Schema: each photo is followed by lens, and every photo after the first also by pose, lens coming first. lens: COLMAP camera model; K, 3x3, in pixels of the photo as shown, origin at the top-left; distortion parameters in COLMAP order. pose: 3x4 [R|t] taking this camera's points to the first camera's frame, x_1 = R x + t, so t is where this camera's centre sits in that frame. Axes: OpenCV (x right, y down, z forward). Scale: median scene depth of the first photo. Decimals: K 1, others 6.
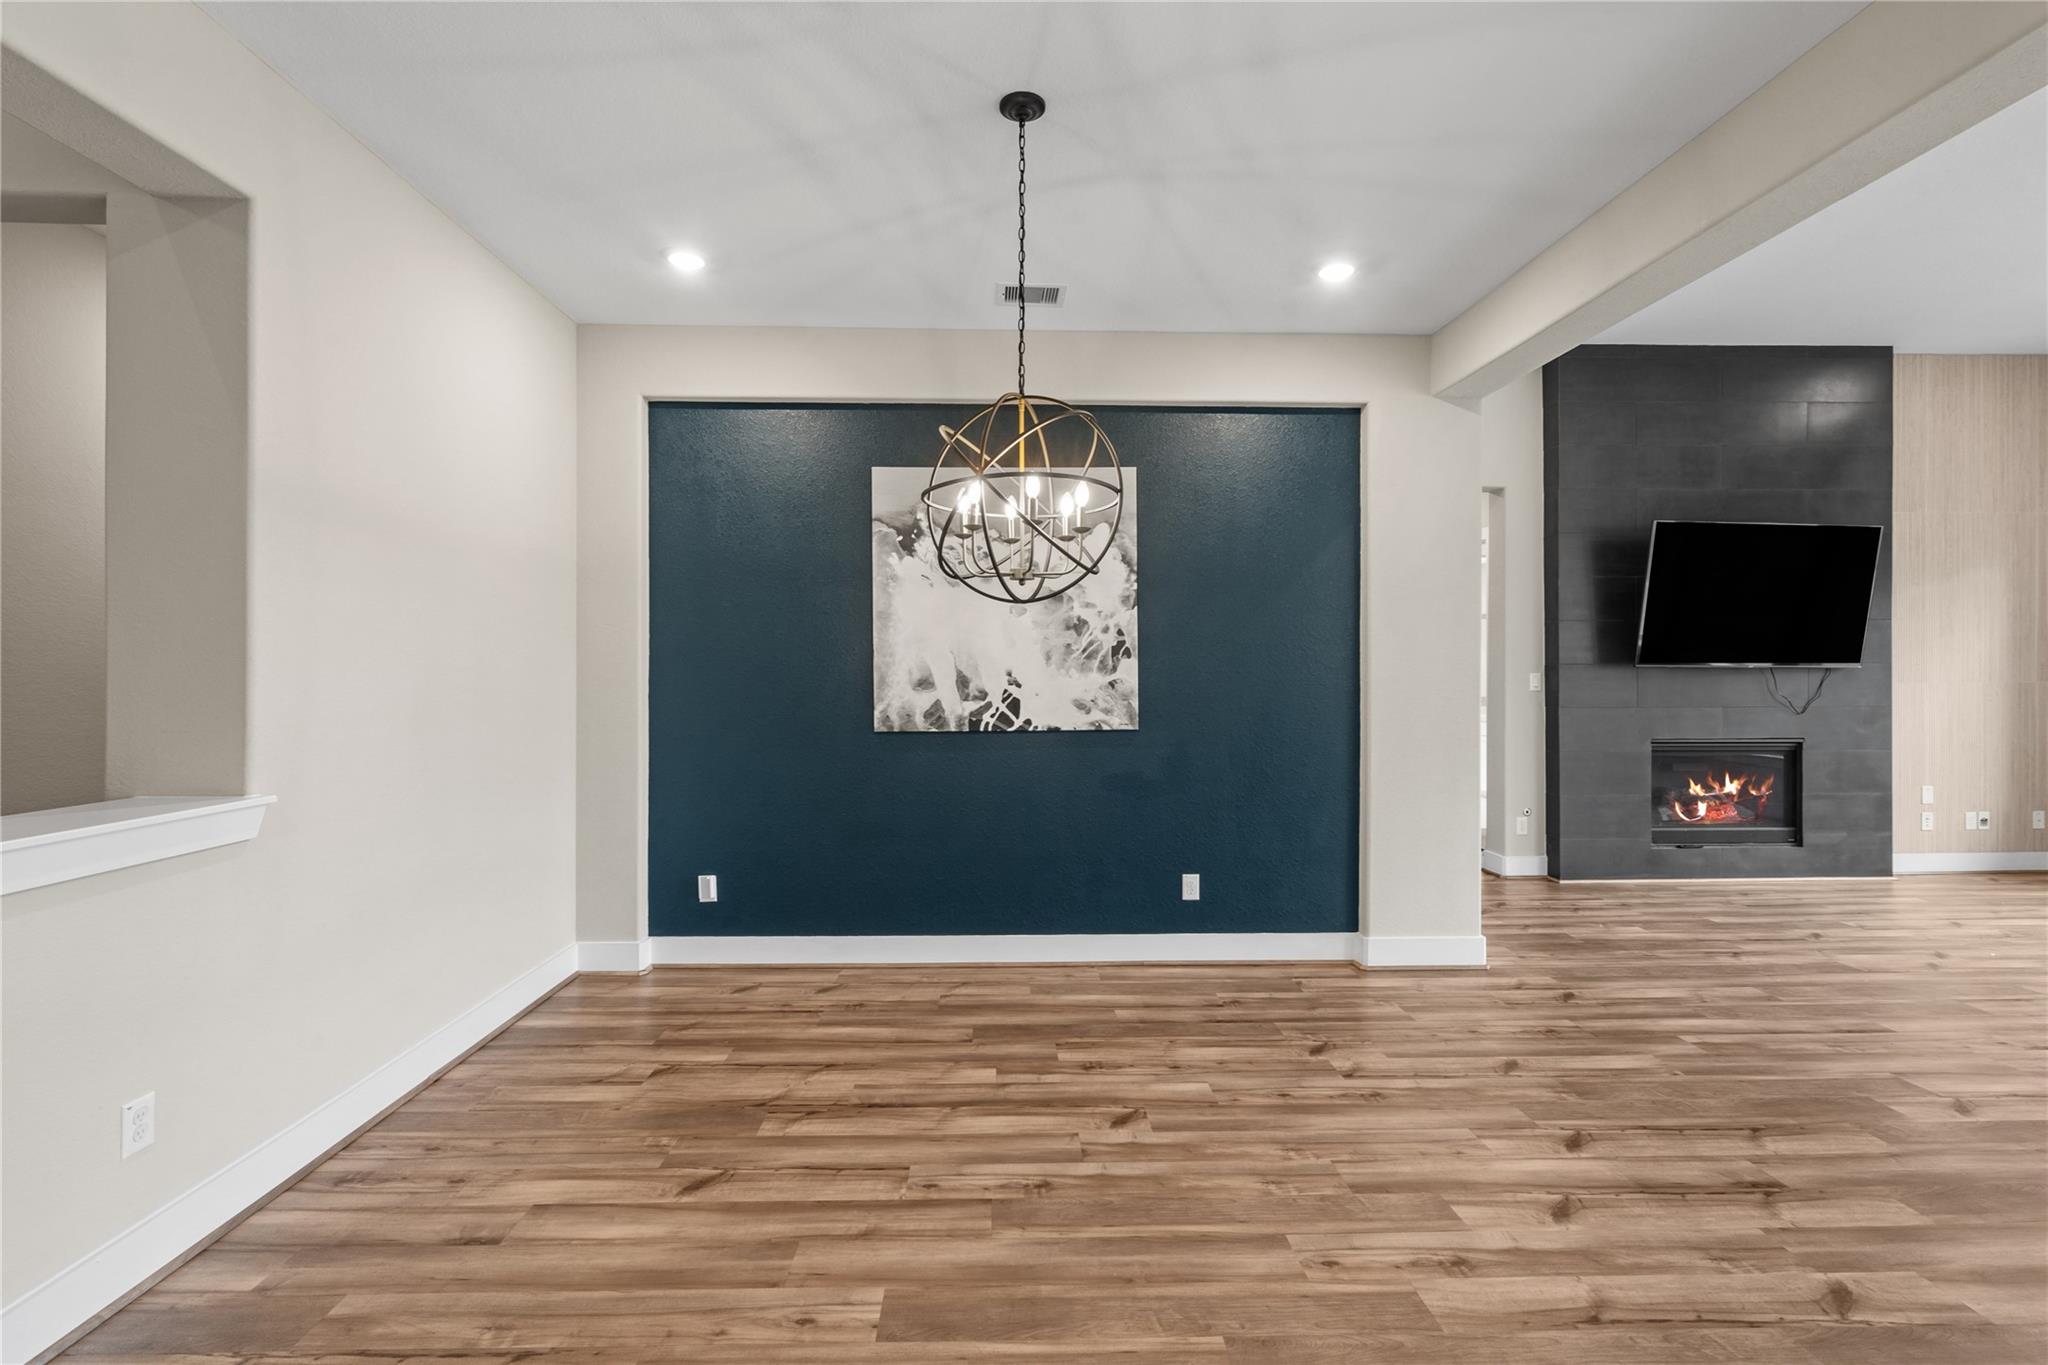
lens RADIAL K [[929.2, 0, 1021.5], [0, 929.2, 673.1], [0, 0, 1]] dist [-0.009714, 0.003682]
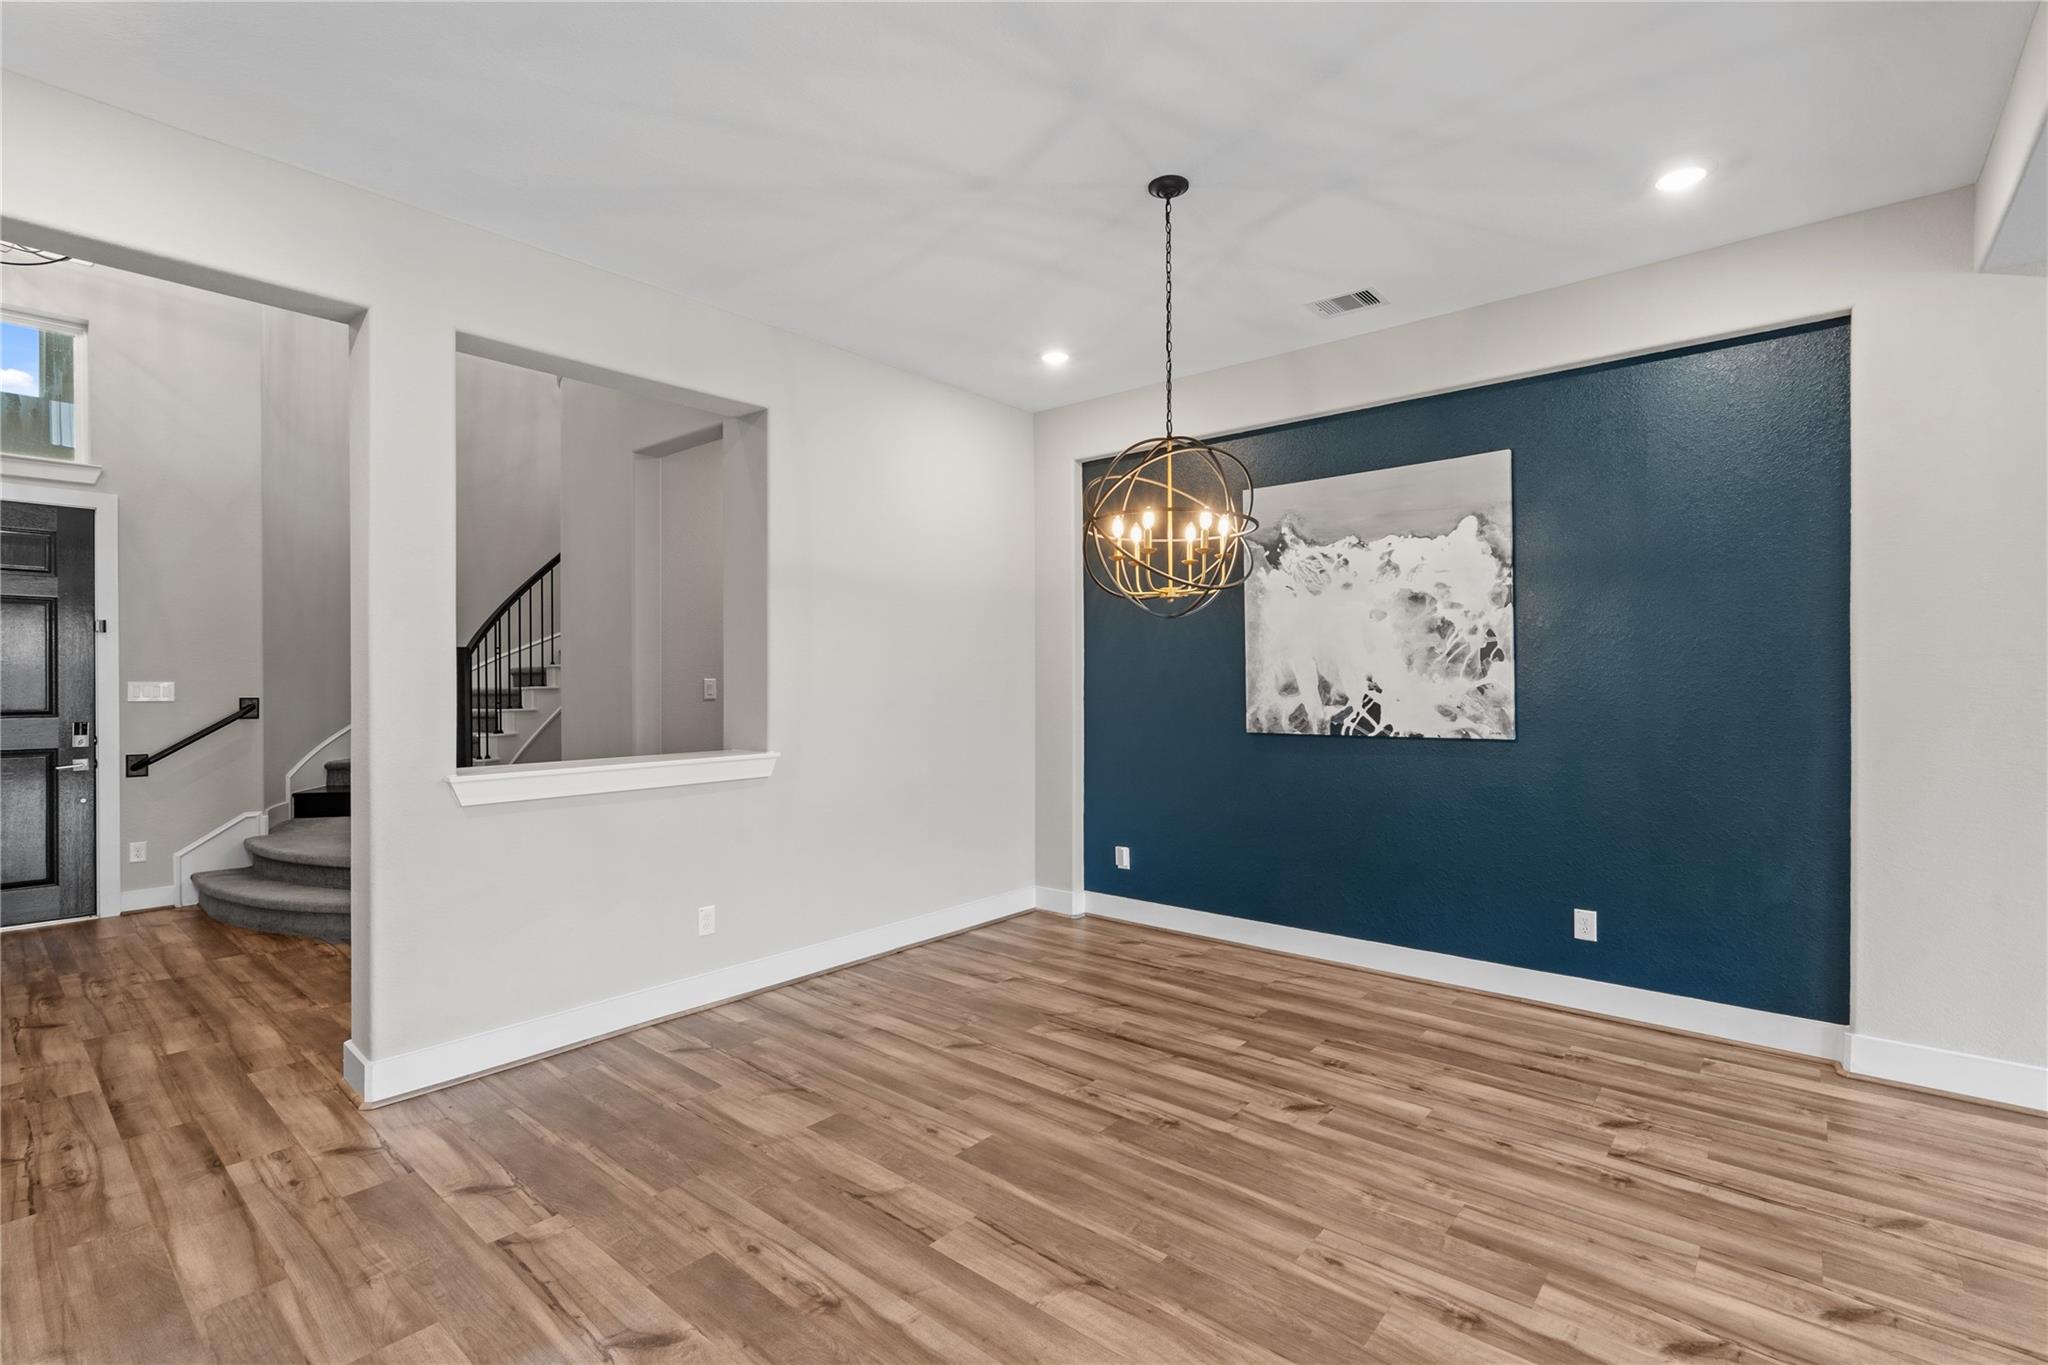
lens RADIAL K [[929.2, 0, 1019.5], [0, 929.2, 681.2], [0, 0, 1]] dist [-0.009714, 0.003682]
pose [[0.741289, -0.003993, -0.671175, 0.457620], [0.005170, 0.999987, -0.000239, 0.001774], [0.671167, -0.003293, 0.741299, 0.014175]]
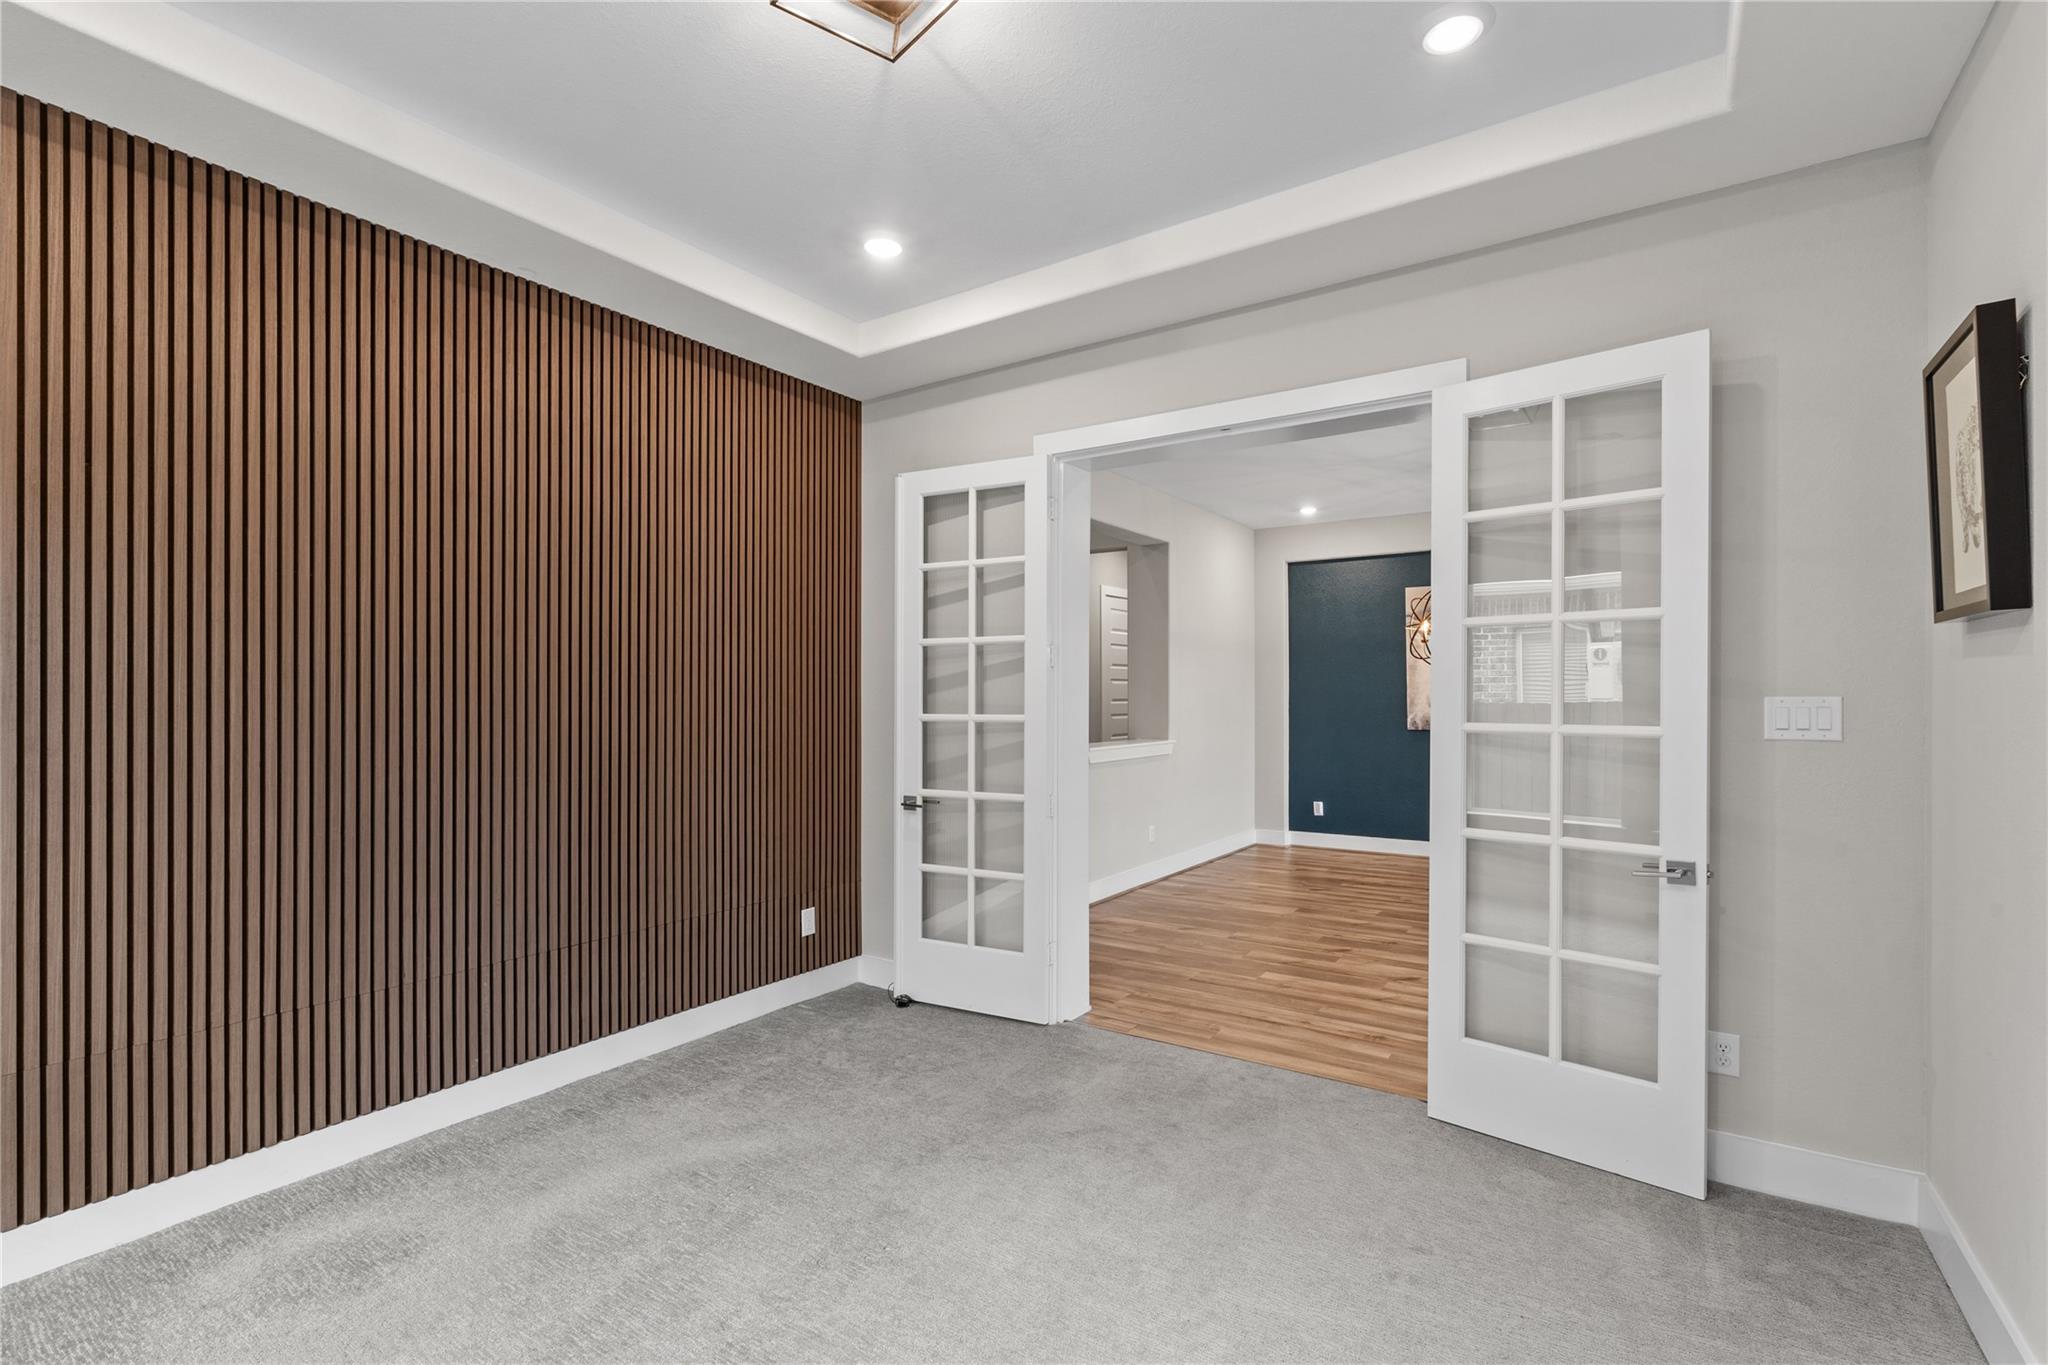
lens RADIAL K [[929.2, 0, 1023.6], [0, 929.2, 696.8], [0, 0, 1]] dist [-0.009714, 0.003682]
pose [[0.810575, -0.004950, -0.585614, 0.372058], [0.003327, 0.999987, -0.003846, 0.002145], [0.585626, 0.001169, 0.810581, -1.159270]]
